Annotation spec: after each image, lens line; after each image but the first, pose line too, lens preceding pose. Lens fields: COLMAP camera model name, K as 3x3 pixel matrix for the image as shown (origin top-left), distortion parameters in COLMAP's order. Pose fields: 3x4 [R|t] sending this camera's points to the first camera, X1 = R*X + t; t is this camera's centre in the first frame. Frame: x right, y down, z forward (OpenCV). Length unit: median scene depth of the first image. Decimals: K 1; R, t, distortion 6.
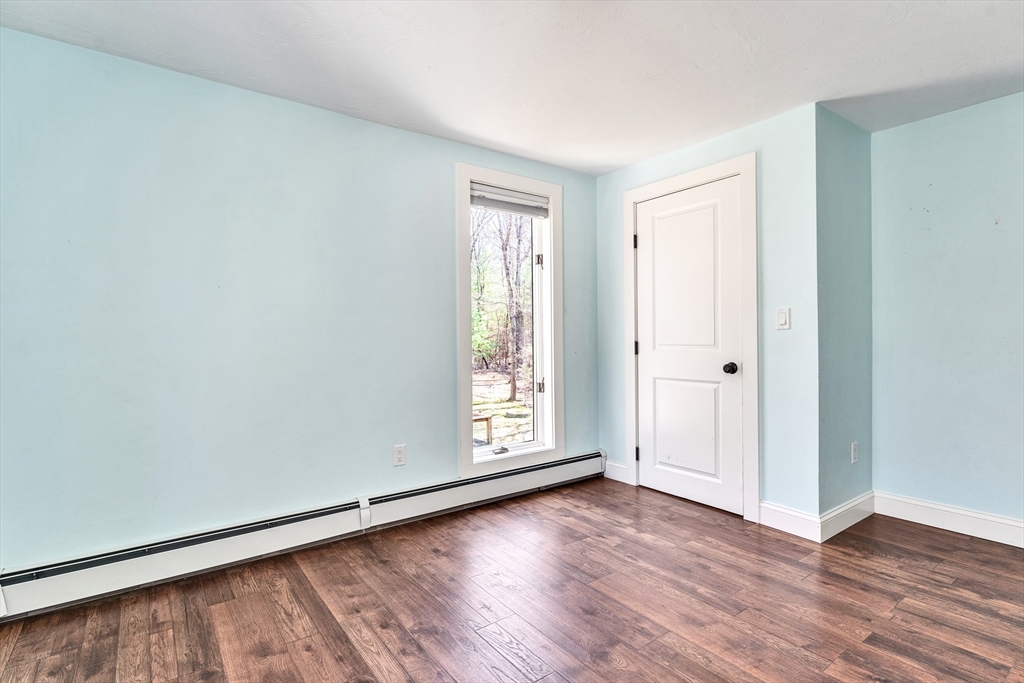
lens RADIAL K [[506.3, 0, 512.0], [0, 506.3, 341.5], [0, 0, 1]] dist [0.002246, 0.000344]
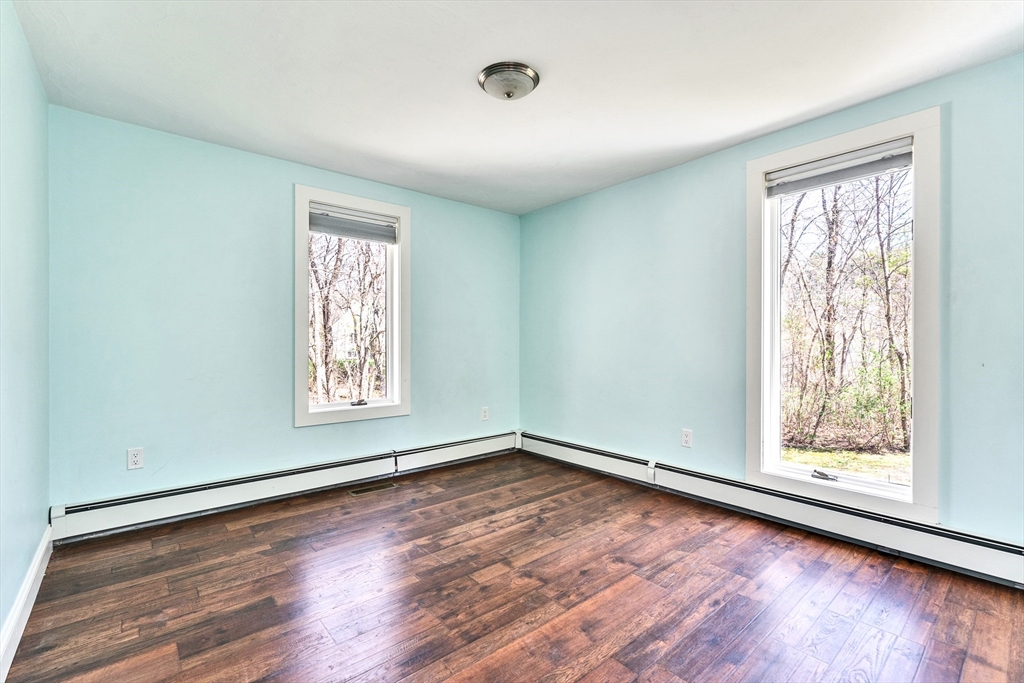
lens RADIAL K [[474.1, 0, 518.4], [0, 474.1, 344.6], [0, 0, 1]] dist [-0.001694, -0.000524]
pose [[0.050533, 0.014898, -0.998611, 0.943112], [-0.010110, 0.999845, 0.014405, -0.006952], [0.998671, 0.009368, 0.050675, 0.601728]]
